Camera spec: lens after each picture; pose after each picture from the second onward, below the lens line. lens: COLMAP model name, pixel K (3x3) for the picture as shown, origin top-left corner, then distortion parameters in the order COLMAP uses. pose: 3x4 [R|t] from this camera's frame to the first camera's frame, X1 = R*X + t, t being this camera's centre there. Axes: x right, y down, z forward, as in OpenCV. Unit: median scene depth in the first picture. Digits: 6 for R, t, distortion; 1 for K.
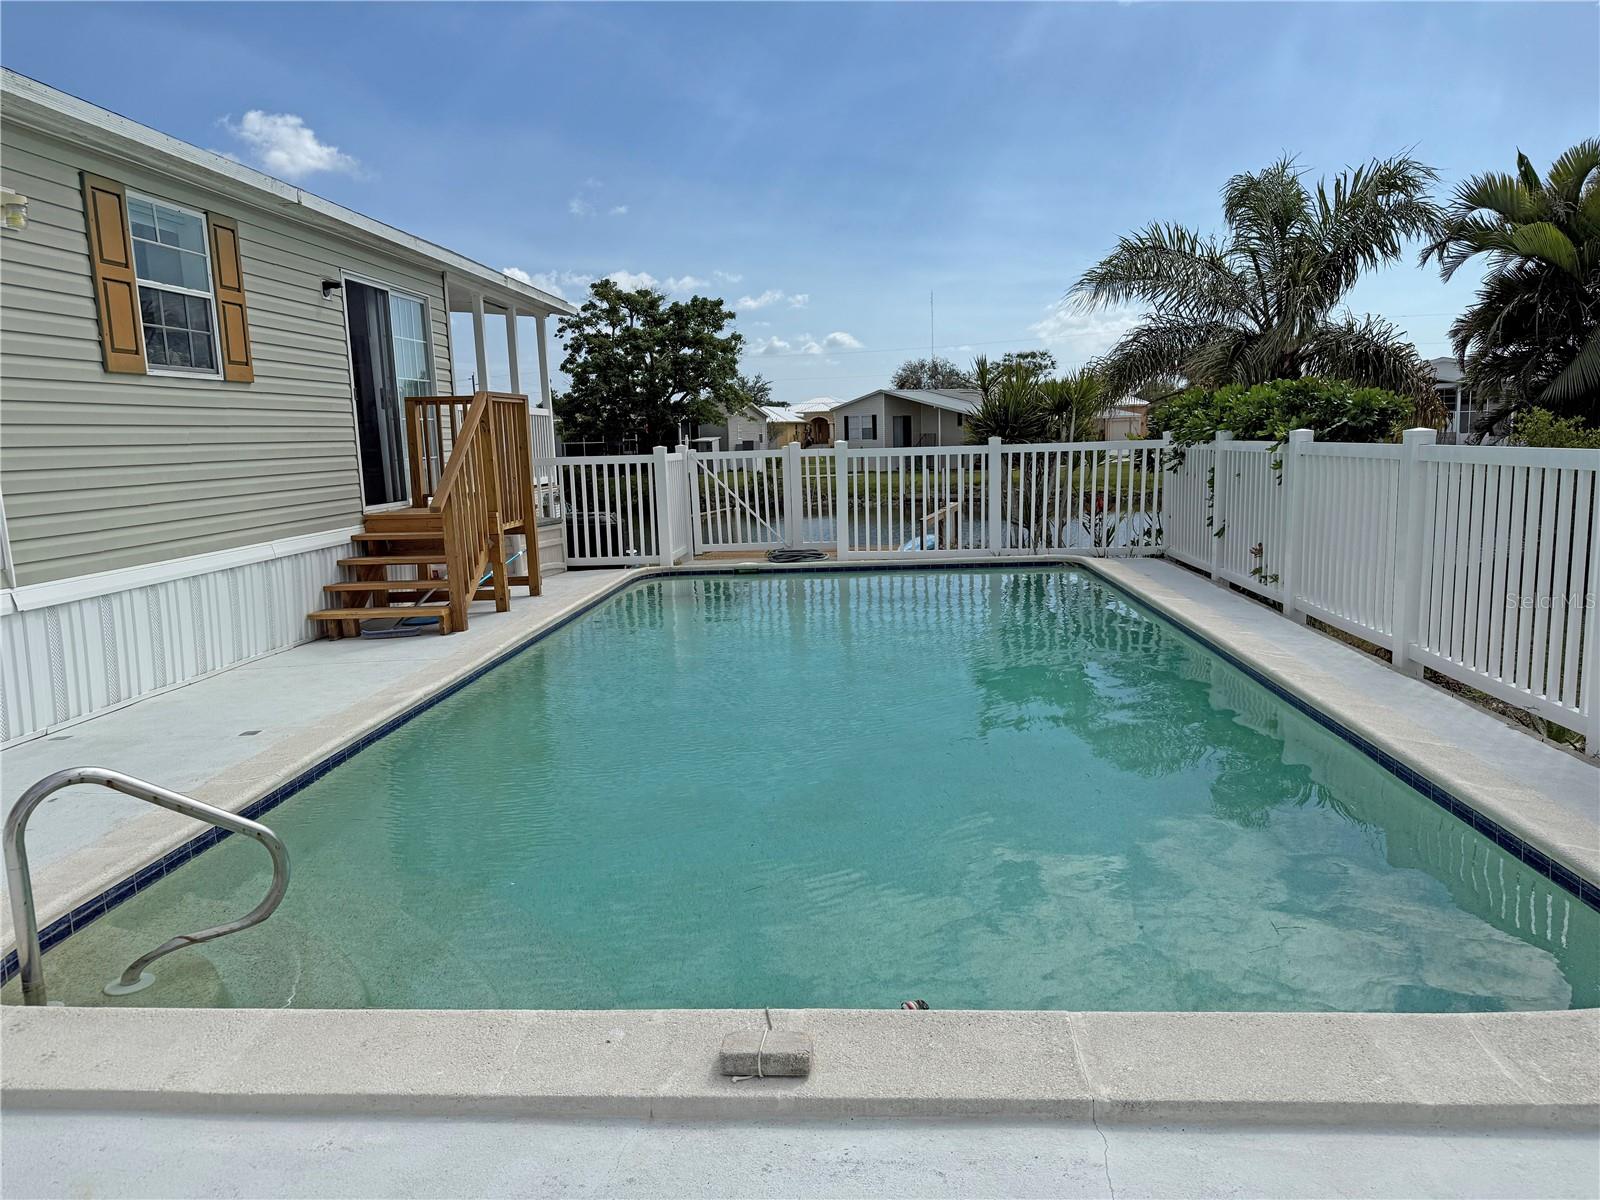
lens RADIAL K [[1120.1, 0, 791.7], [0, 1120.1, 618.3], [0, 0, 1]] dist [0.083733, -0.099730]
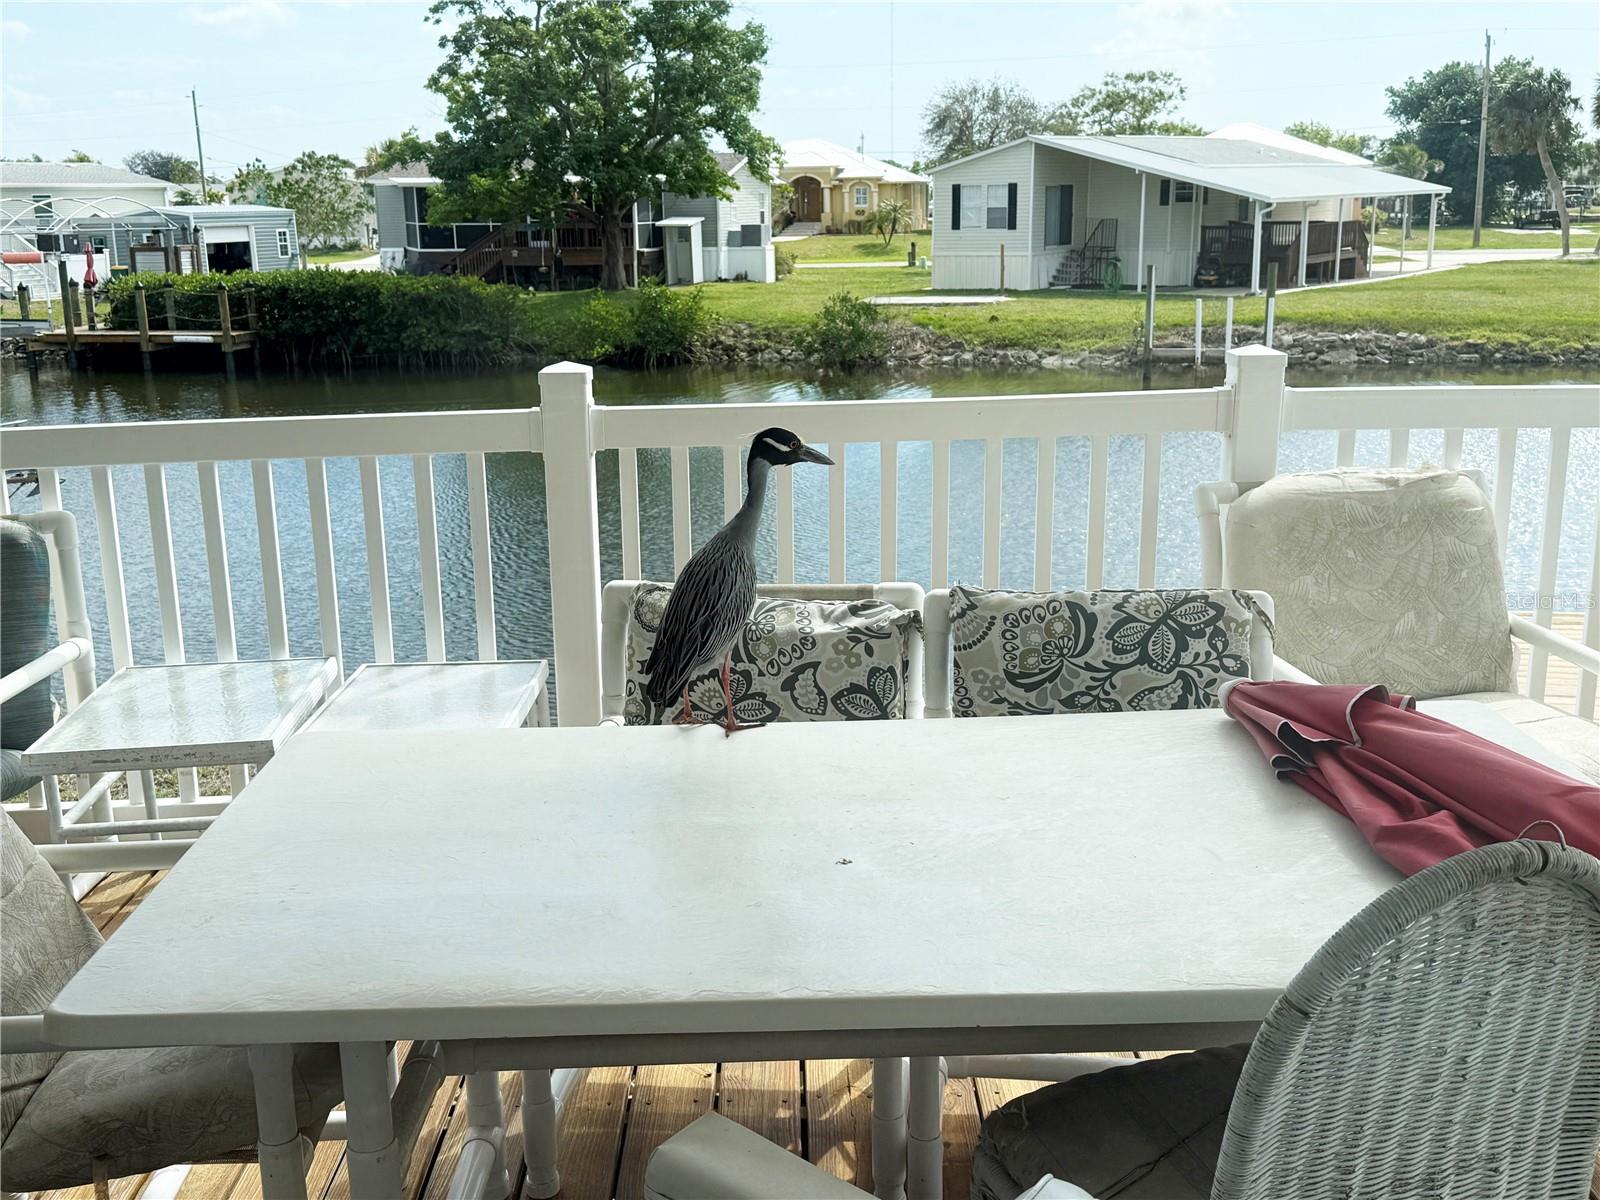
lens RADIAL K [[1647.1, 0, 800.0], [0, 1647.1, 600.0], [0, 0, 1]] dist [0.224321, -0.547870]
pose [[0.996643, -0.004583, 0.081738, -0.103128], [-0.001678, 0.997078, 0.076366, -0.043777], [-0.081849, -0.076247, 0.993724, 0.198184]]
